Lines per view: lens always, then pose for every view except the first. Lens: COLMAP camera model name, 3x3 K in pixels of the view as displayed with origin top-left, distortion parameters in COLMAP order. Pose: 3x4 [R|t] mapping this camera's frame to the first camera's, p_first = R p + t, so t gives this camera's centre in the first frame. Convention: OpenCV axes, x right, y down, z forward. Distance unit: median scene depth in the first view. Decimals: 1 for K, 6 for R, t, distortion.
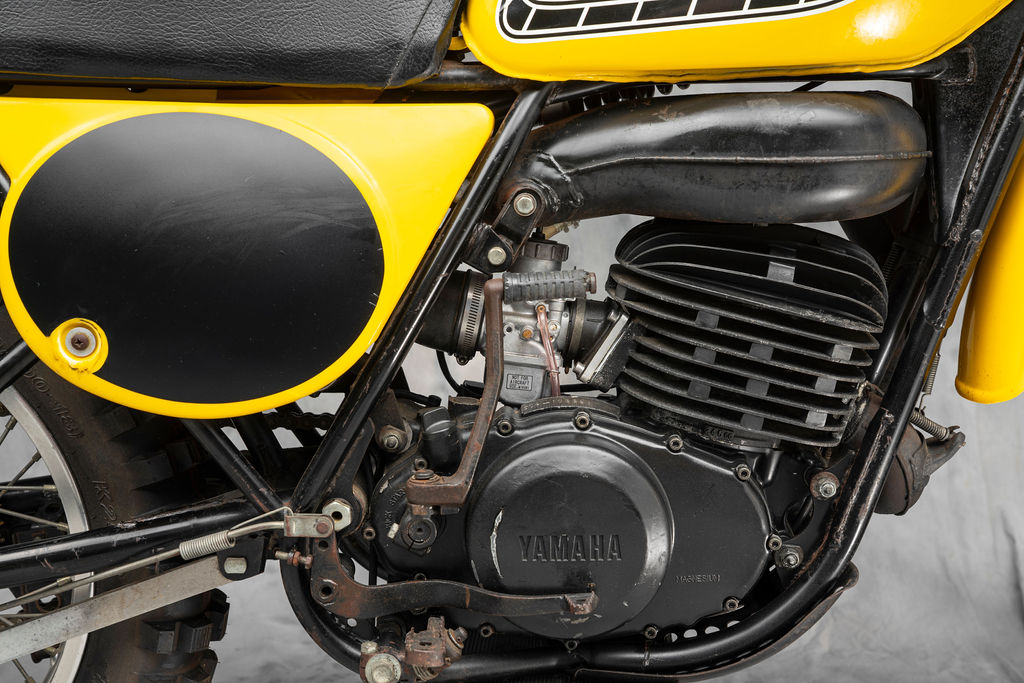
lens RADIAL K [[1525.1, 0, 512.5], [0, 1525.1, 339.8], [0, 0, 1]] dist [0.124884, 0.000000]
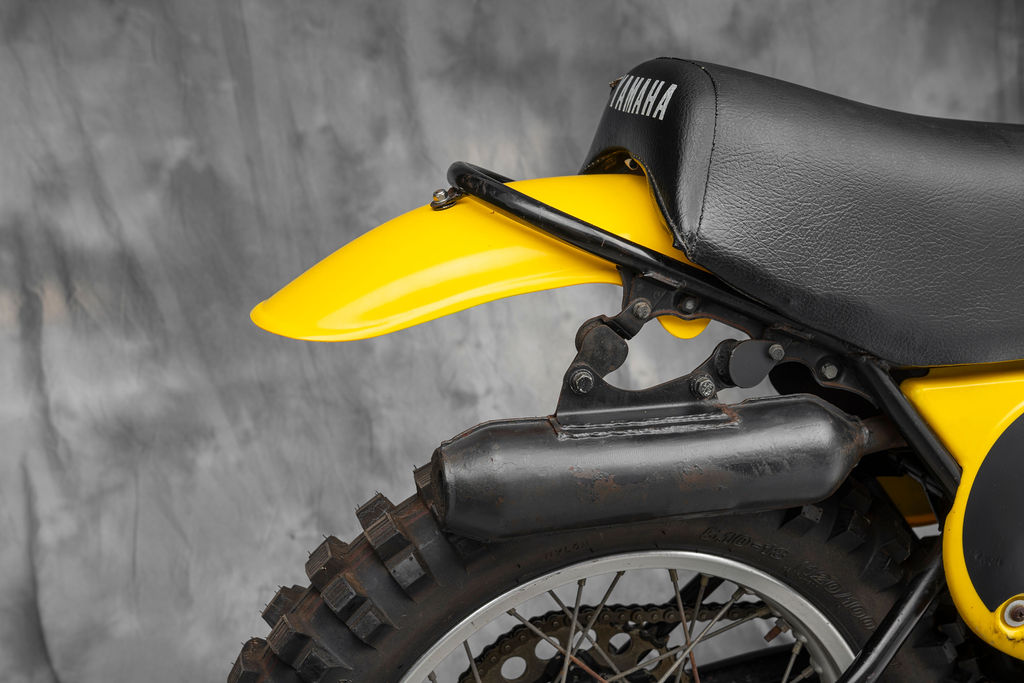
lens RADIAL K [[1381.3, 0, 510.7], [0, 1381.3, 345.7], [0, 0, 1]] dist [0.144271, 0.000000]
pose [[0.966555, -0.059064, 0.249565, -0.791779], [0.031731, 0.993183, 0.112163, -0.278742], [-0.254489, -0.100493, 0.961840, 0.181507]]
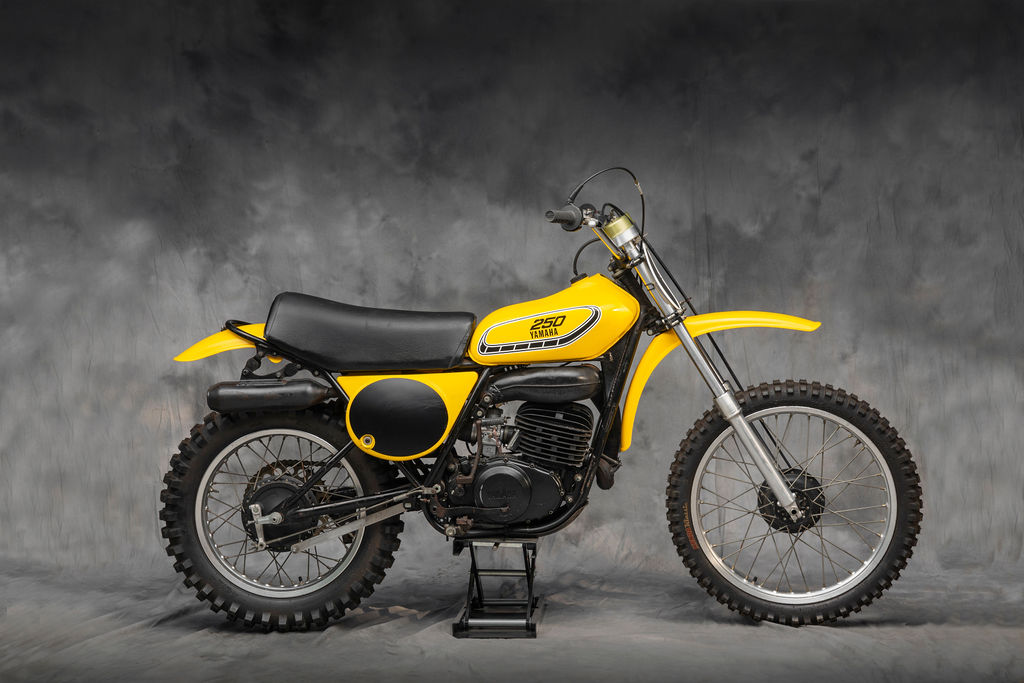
lens RADIAL K [[1804.5, 0, 515.3], [0, 1804.5, 341.4], [0, 0, 1]] dist [0.265166, 0.000000]
pose [[0.998346, -0.030737, -0.048592, 0.281234], [0.026903, 0.996617, -0.077662, 0.105887], [0.050815, 0.076226, 0.995795, -3.190911]]
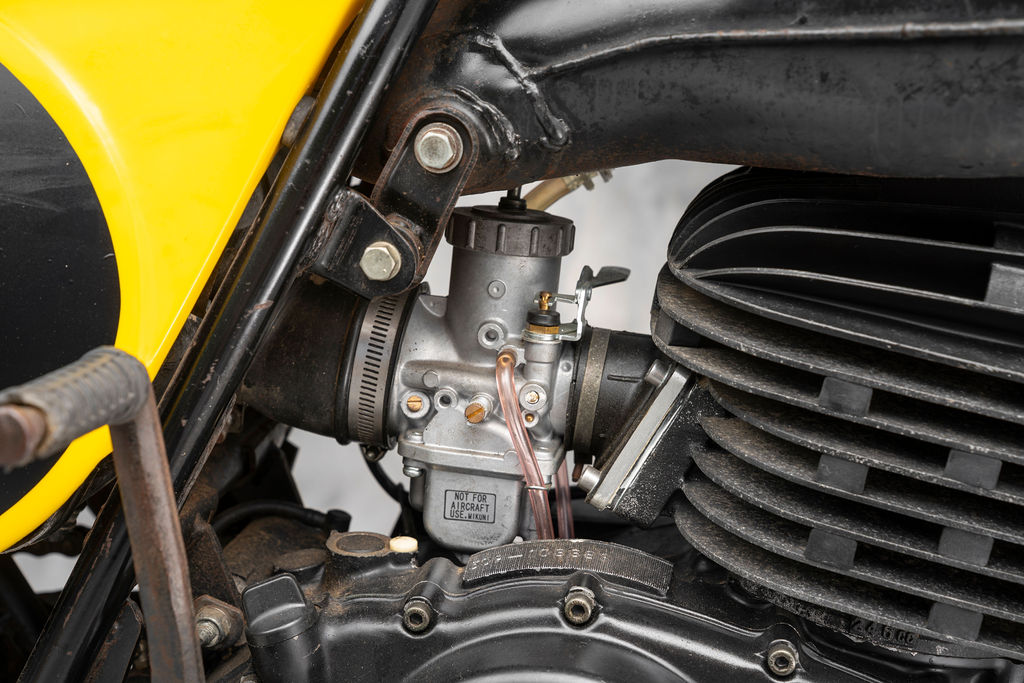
lens RADIAL K [[1706.4, 0, 505.9], [0, 1706.4, 344.4], [0, 0, 1]] dist [0.220707, 0.000000]
pose [[0.988029, -0.006409, -0.154135, 0.106292], [0.015086, 0.998362, 0.055188, -0.057051], [0.153529, -0.056853, 0.986507, 0.484885]]
